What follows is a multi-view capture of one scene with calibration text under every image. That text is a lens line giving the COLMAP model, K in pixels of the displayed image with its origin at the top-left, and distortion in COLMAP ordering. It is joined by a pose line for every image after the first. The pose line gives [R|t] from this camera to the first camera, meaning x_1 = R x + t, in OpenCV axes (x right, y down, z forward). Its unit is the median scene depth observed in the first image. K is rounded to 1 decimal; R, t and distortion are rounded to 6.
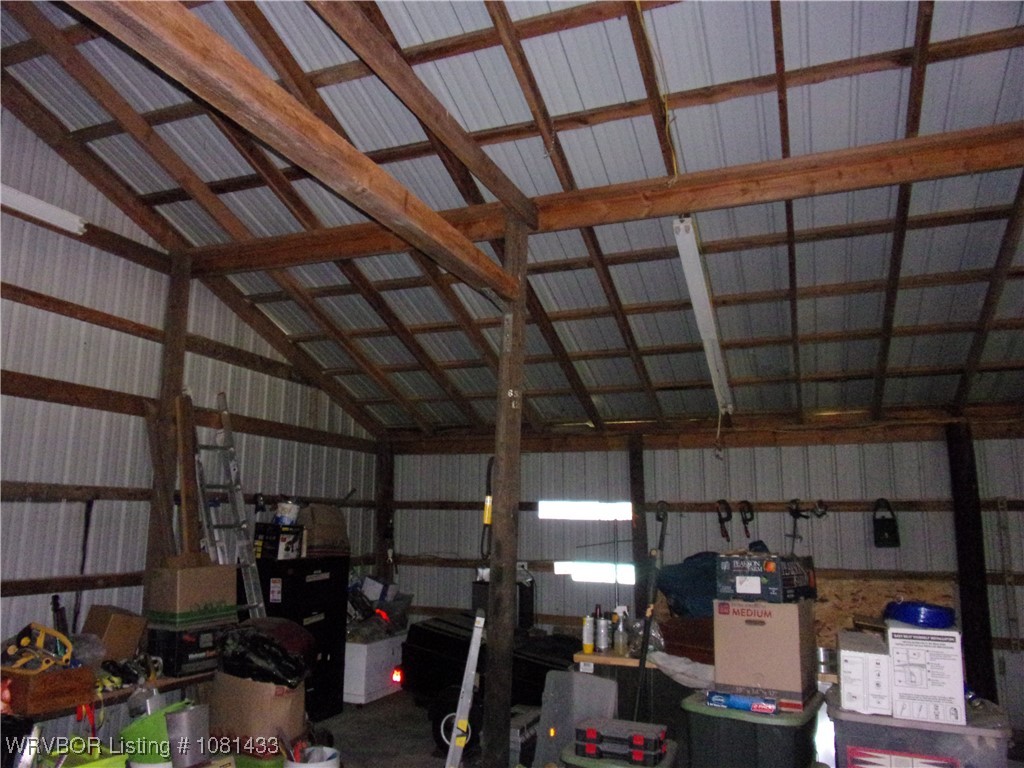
lens RADIAL K [[759.0, 0, 507.8], [0, 759.0, 386.7], [0, 0, 1]] dist [-0.026850, 0.012285]
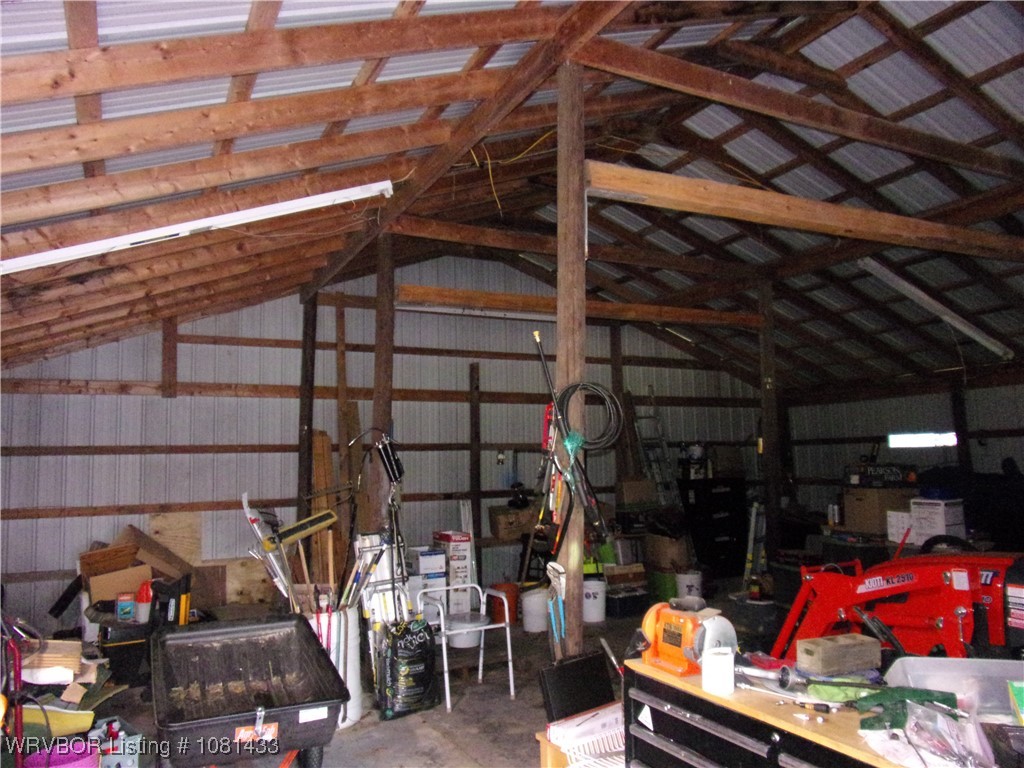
lens RADIAL K [[759.0, 0, 512.4], [0, 759.0, 385.3], [0, 0, 1]] dist [-0.026850, 0.012285]
pose [[0.760711, -0.097591, -0.641712, 0.537062], [0.146234, 0.988984, 0.022948, -0.083859], [0.632404, -0.111297, 0.766602, -0.575122]]
